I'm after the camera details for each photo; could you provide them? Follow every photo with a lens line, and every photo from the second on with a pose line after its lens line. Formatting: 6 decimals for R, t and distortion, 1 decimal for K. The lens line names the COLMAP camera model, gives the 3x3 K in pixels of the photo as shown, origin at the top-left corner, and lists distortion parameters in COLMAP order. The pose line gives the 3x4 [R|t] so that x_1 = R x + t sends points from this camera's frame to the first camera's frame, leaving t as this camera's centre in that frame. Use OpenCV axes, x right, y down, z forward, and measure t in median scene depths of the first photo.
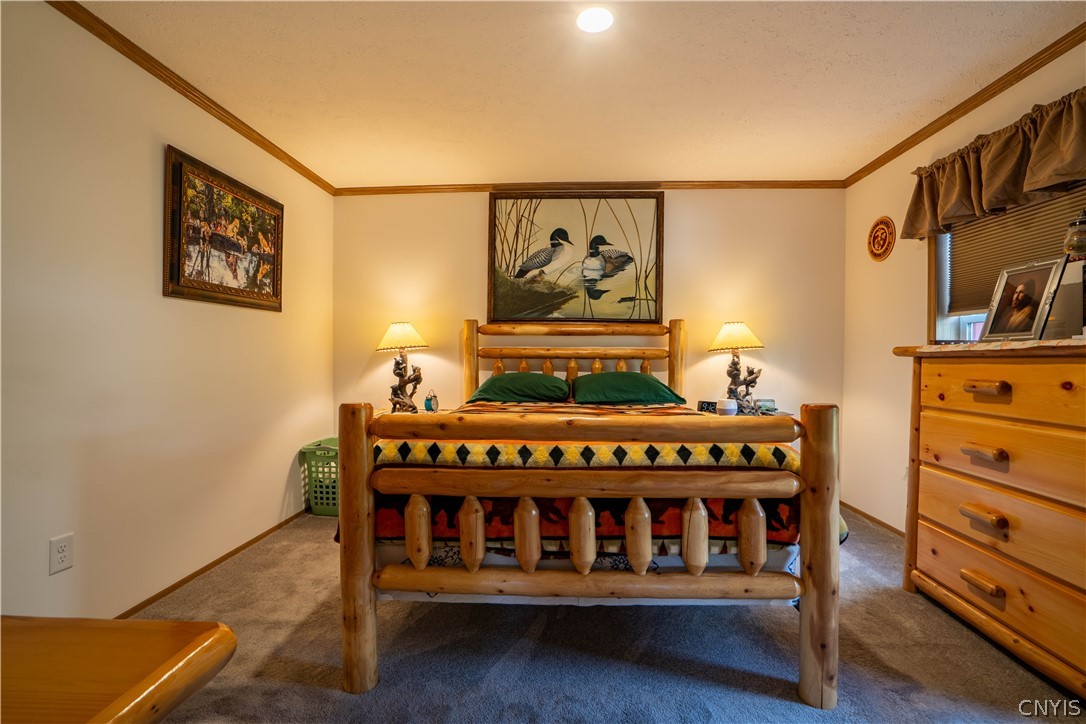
lens RADIAL K [[499.9, 0, 522.1], [0, 499.9, 368.6], [0, 0, 1]] dist [-0.058597, 0.023993]
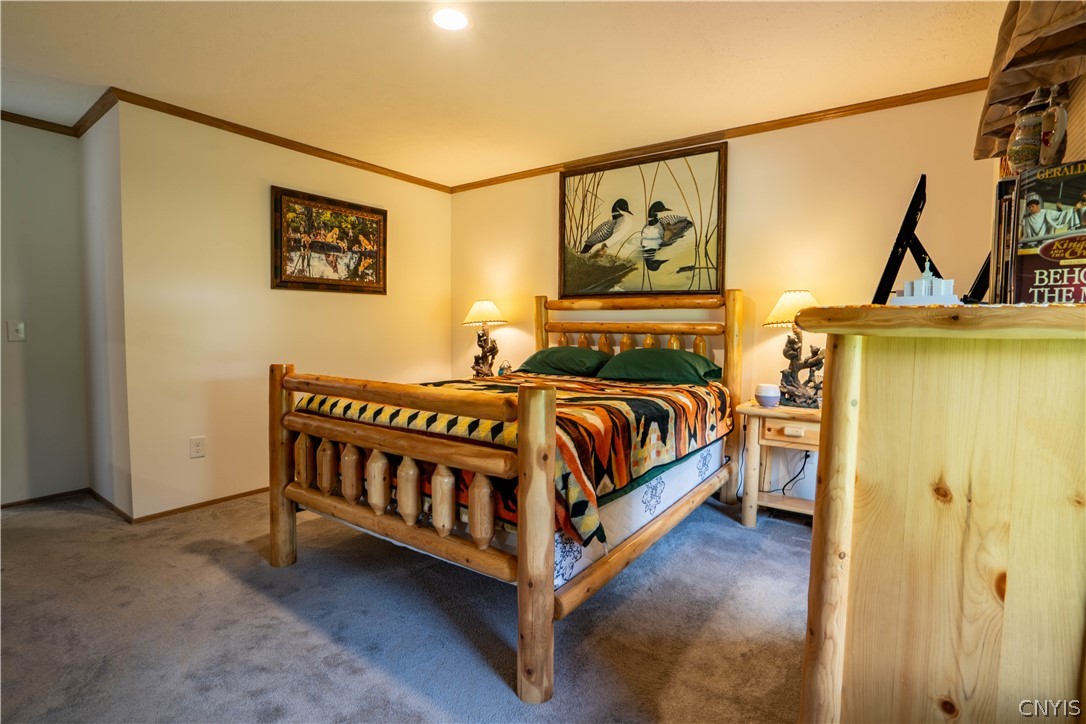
lens RADIAL K [[502.4, 0, 539.7], [0, 502.4, 362.3], [0, 0, 1]] dist [-0.064159, 0.024913]
pose [[0.857262, 0.038817, -0.513416, 0.457371], [-0.017696, 0.998786, 0.045967, -0.005868], [0.514577, -0.030321, 0.856908, 0.079326]]
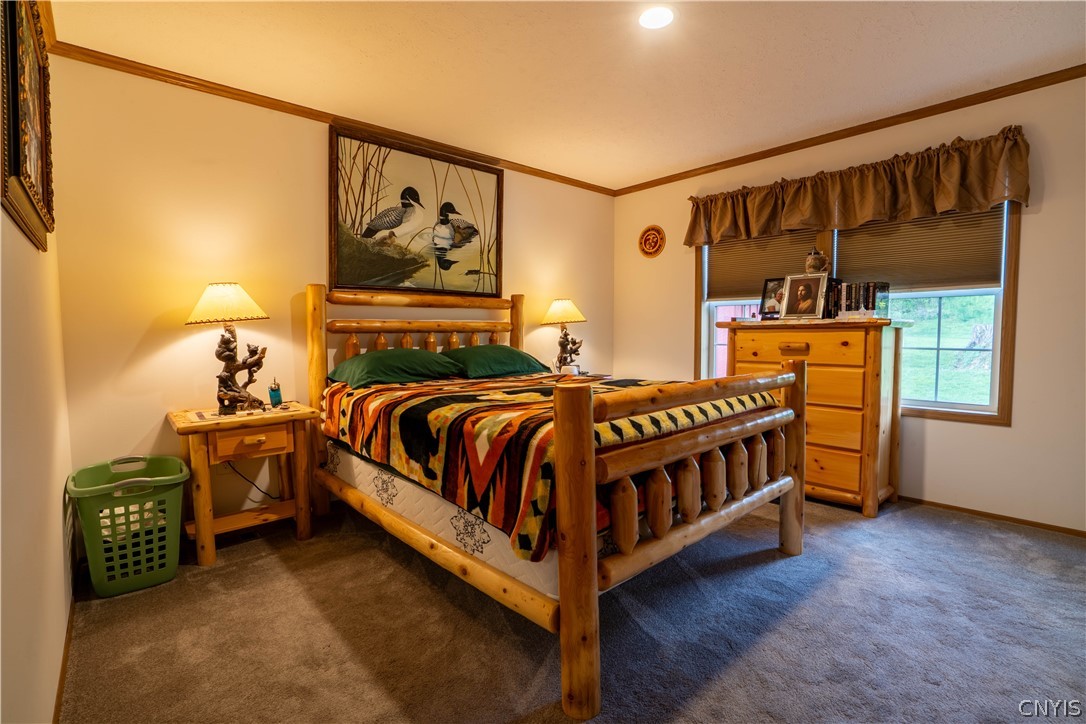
lens RADIAL K [[518.2, 0, 529.8], [0, 518.2, 362.6], [0, 0, 1]] dist [-0.045658, 0.027882]
pose [[0.700424, -0.051993, 0.711831, -0.456350], [0.023602, 0.998485, 0.049707, -0.007395], [-0.713337, -0.018015, 0.700589, 0.193991]]
